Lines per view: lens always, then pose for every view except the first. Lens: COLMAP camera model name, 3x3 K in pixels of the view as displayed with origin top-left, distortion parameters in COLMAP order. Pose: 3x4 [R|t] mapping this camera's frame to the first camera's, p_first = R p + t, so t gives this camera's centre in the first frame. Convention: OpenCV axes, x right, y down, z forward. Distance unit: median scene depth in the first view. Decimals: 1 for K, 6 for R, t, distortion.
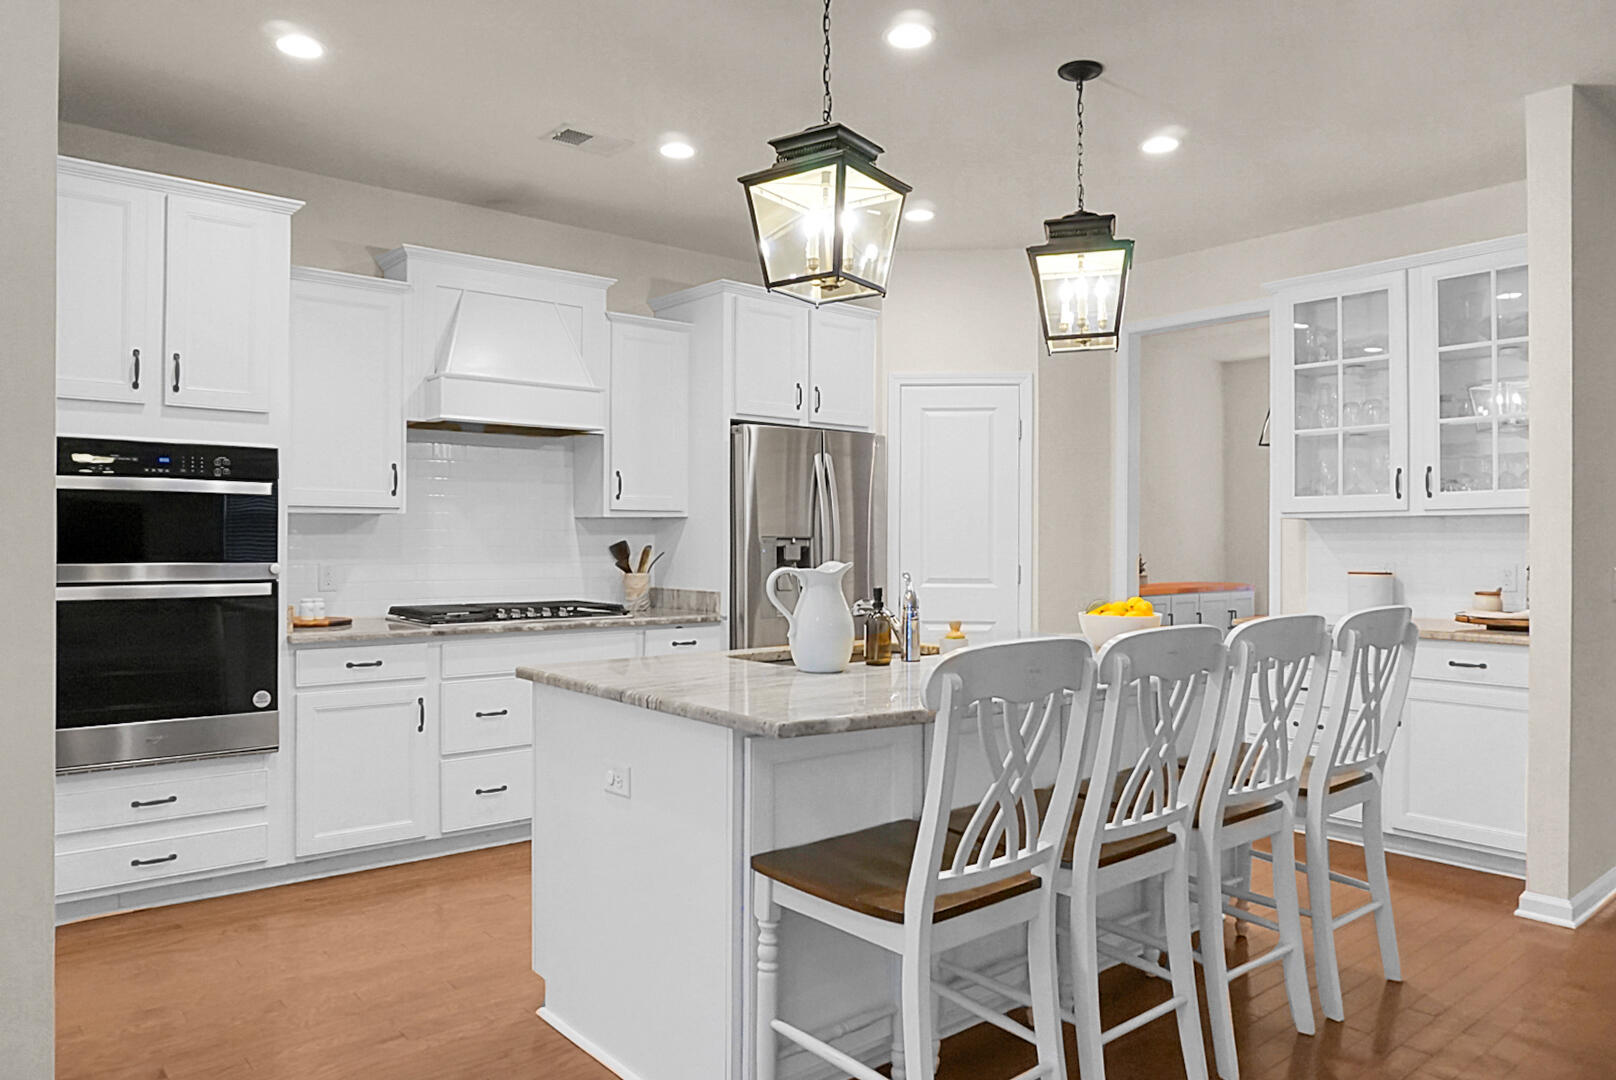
lens RADIAL K [[1102.2, 0, 802.0], [0, 1102.2, 544.1], [0, 0, 1]] dist [-0.041866, 0.028243]
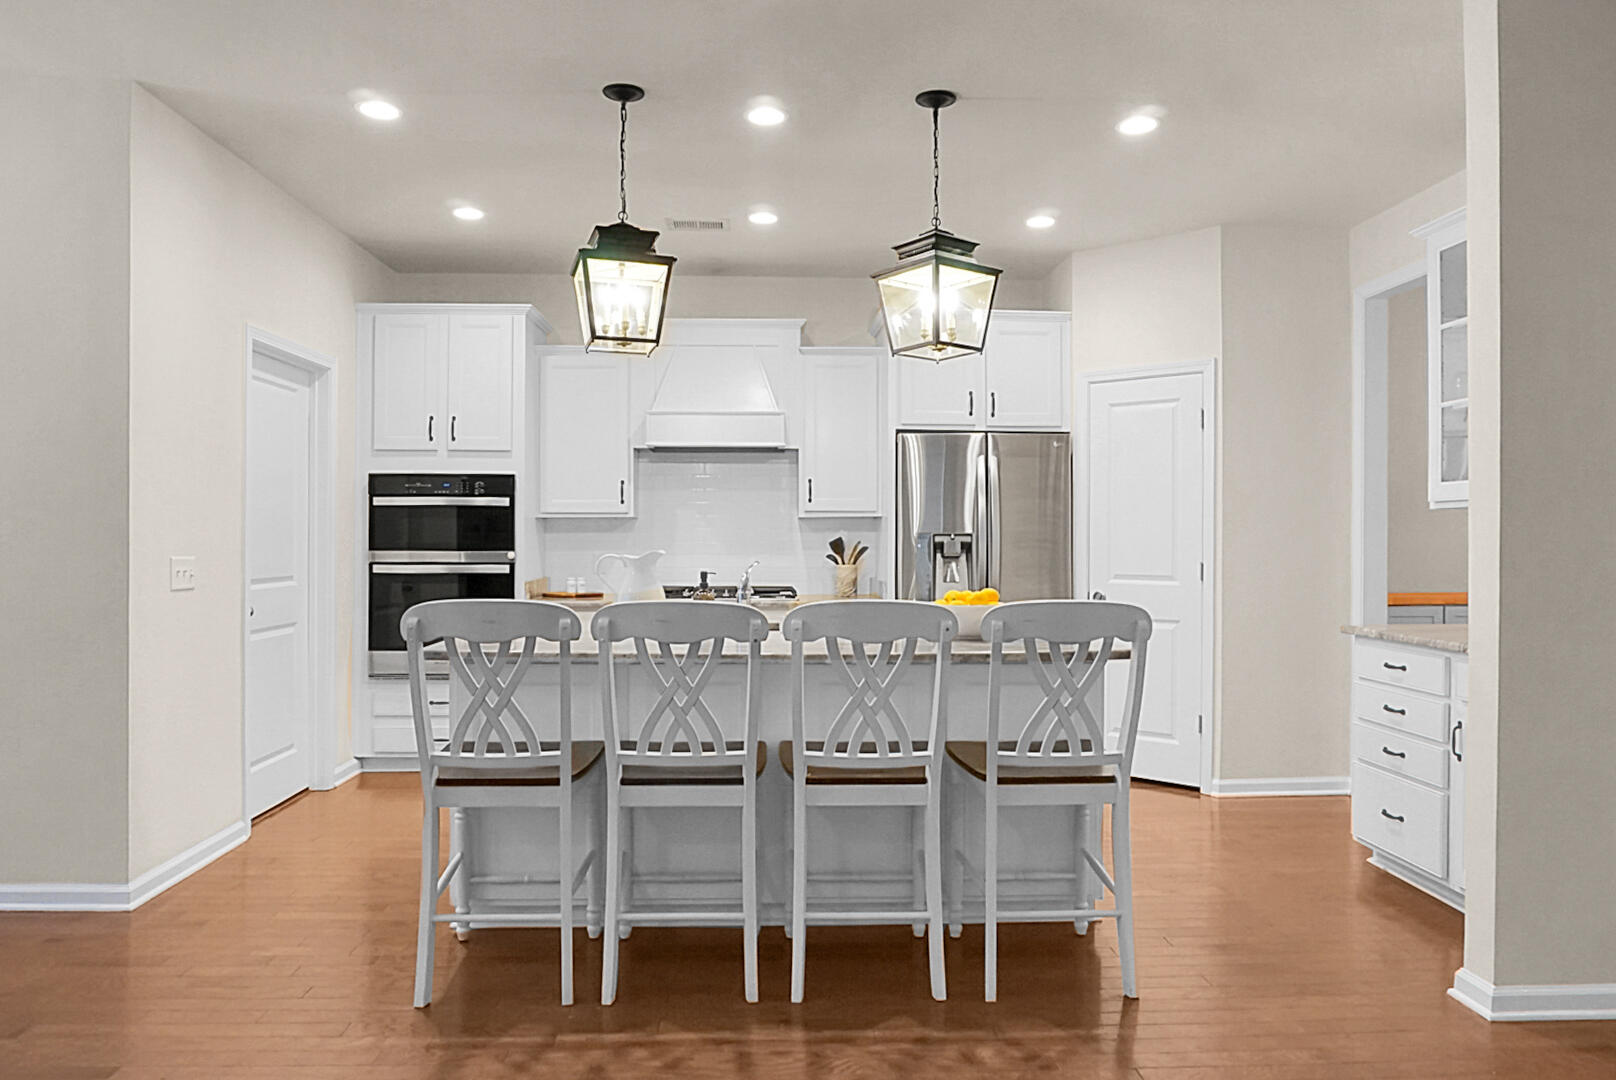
lens RADIAL K [[1102.2, 0, 758.8], [0, 1102.2, 548.9], [0, 0, 1]] dist [-0.041866, 0.028243]
pose [[0.781423, 0.005525, -0.623978, 0.714294], [-0.002933, 0.999982, 0.005181, 0.004934], [0.623995, -0.002218, 0.781425, 0.041131]]
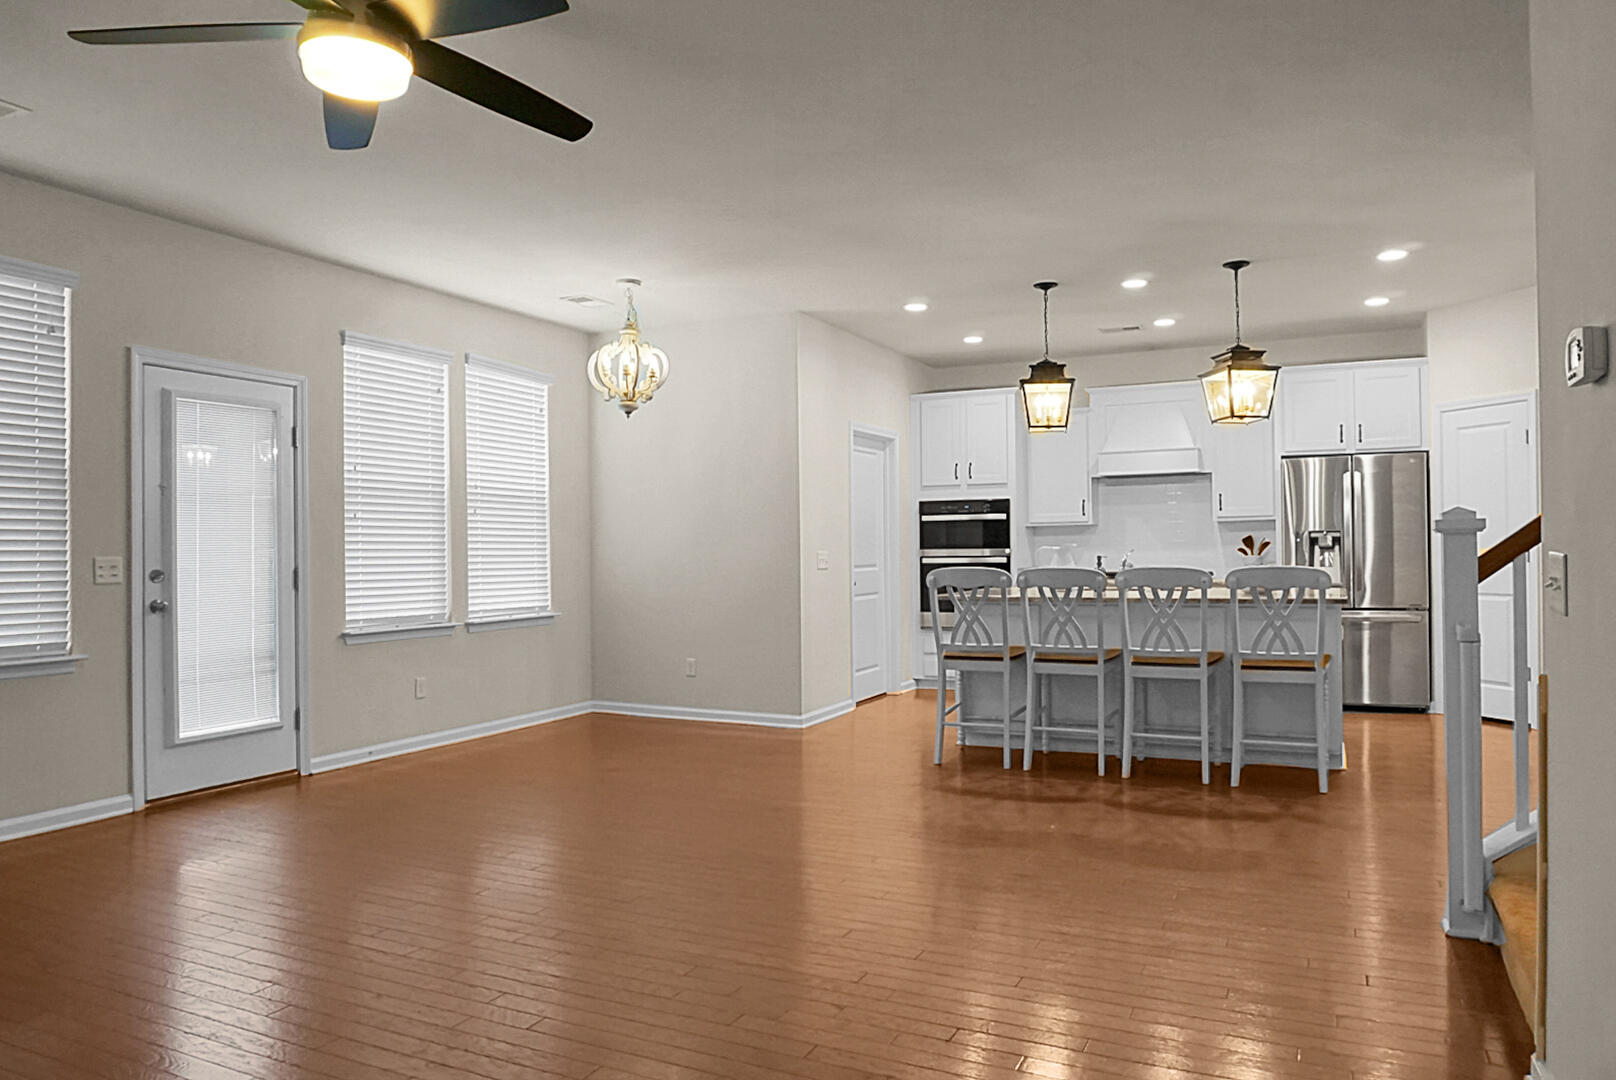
lens RADIAL K [[1102.2, 0, 786.1], [0, 1102.2, 538.0], [0, 0, 1]] dist [-0.041866, 0.028243]
pose [[0.404301, -0.017189, -0.914464, 1.438560], [0.012018, 0.999837, -0.013480, 0.020324], [0.914547, -0.005540, 0.404442, -0.357586]]
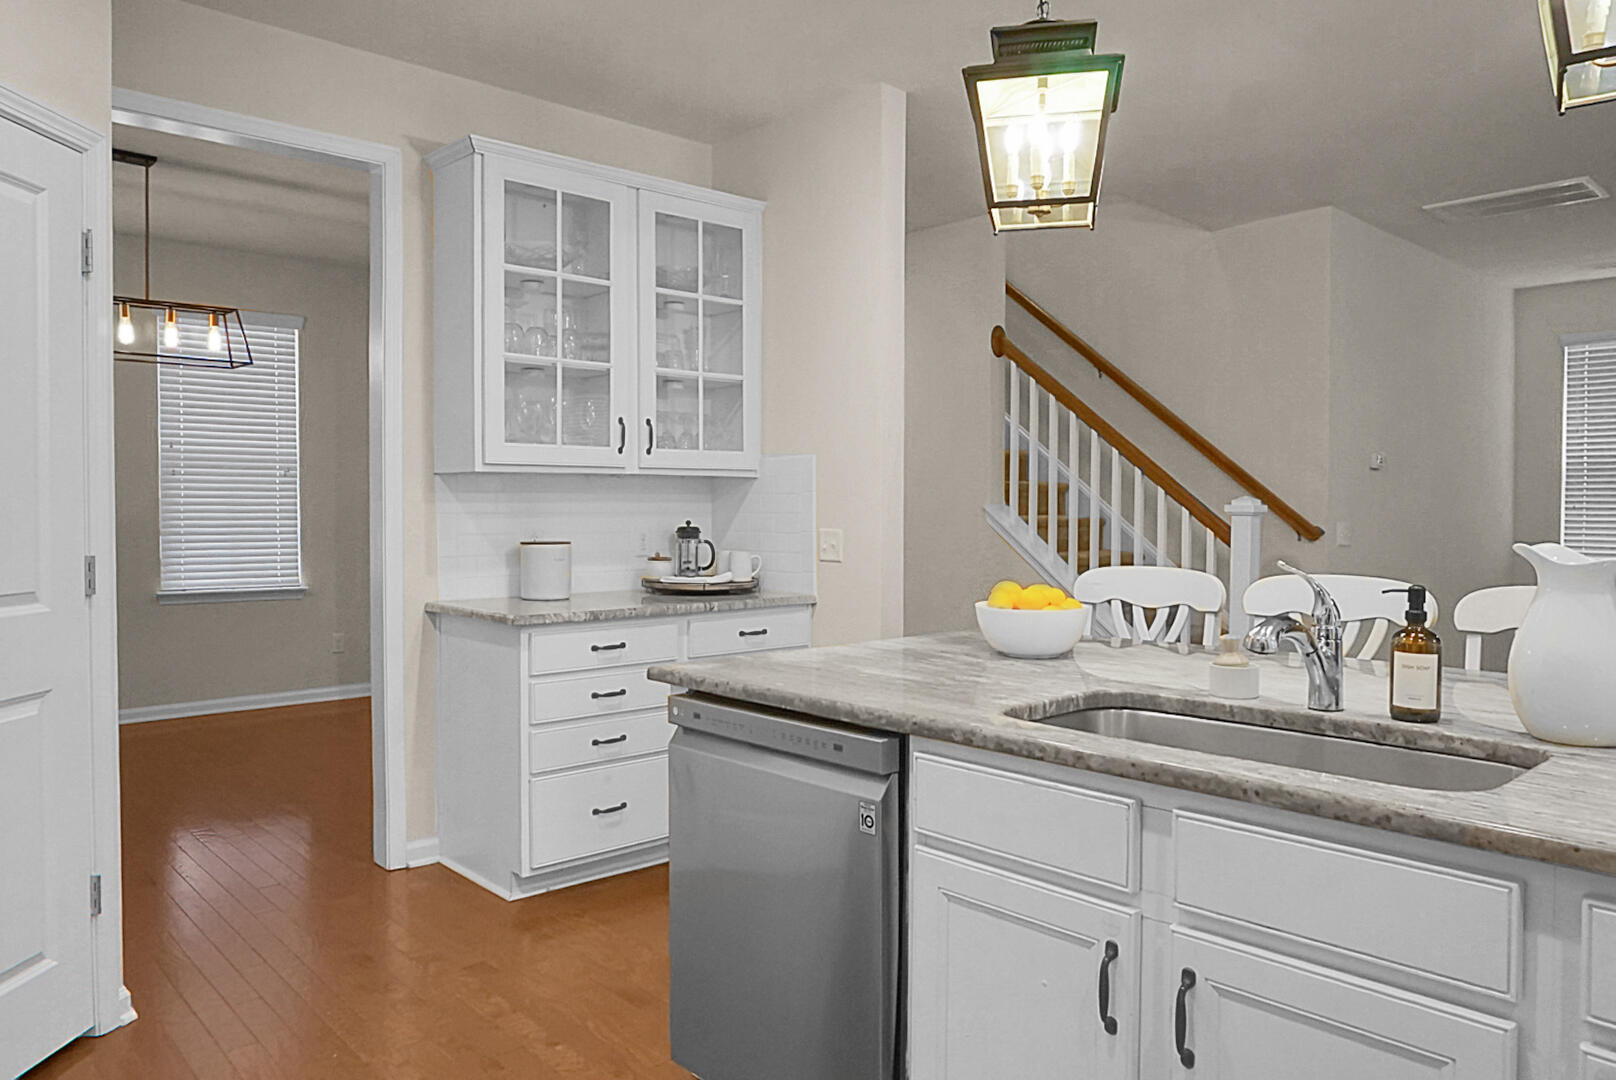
lens RADIAL K [[1102.2, 0, 814.7], [0, 1102.2, 525.9], [0, 0, 1]] dist [-0.041866, 0.028243]
pose [[-0.053160, -0.021049, 0.998364, -0.389183], [-0.002612, 0.999777, 0.020940, -0.004471], [-0.998583, -0.001494, -0.053204, 1.078954]]
